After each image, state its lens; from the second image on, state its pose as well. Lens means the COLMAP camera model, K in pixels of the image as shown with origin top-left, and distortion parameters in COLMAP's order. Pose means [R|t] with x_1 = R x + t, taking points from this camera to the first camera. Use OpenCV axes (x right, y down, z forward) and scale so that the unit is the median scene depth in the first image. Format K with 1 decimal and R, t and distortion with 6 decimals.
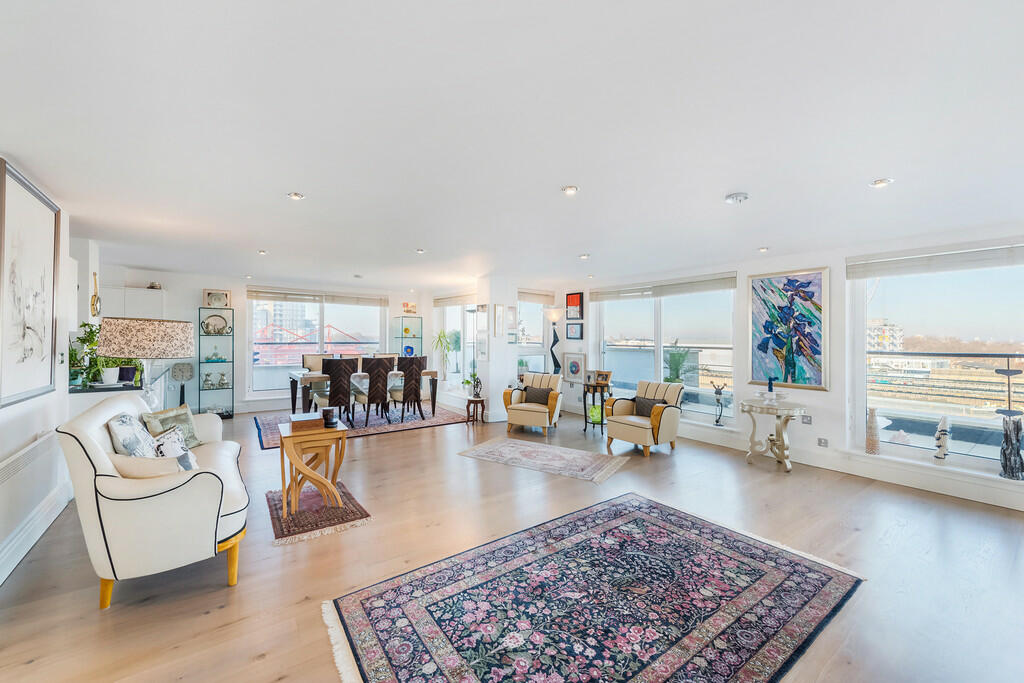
lens RADIAL K [[407.8, 0, 514.0], [0, 407.8, 335.6], [0, 0, 1]] dist [0.014673, -0.000083]
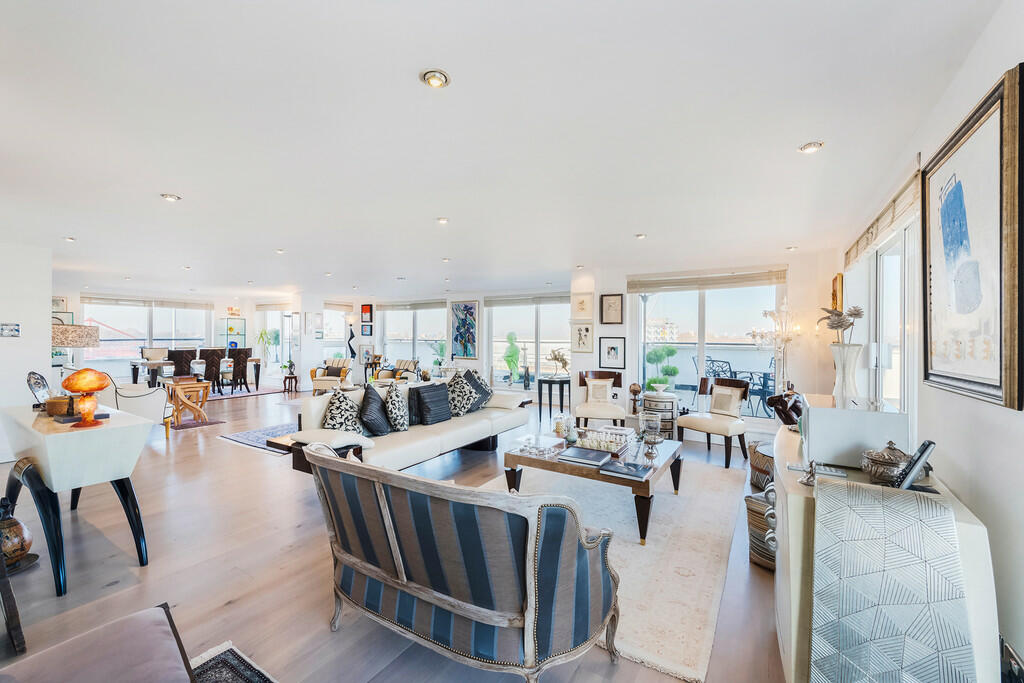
lens RADIAL K [[410.9, 0, 514.3], [0, 410.9, 332.7], [0, 0, 1]] dist [0.000364, -0.000017]
pose [[0.927989, -0.001389, 0.372605, 0.103953], [0.000832, 0.999998, 0.001656, -0.004448], [-0.372606, -0.001226, 0.927989, -0.687264]]
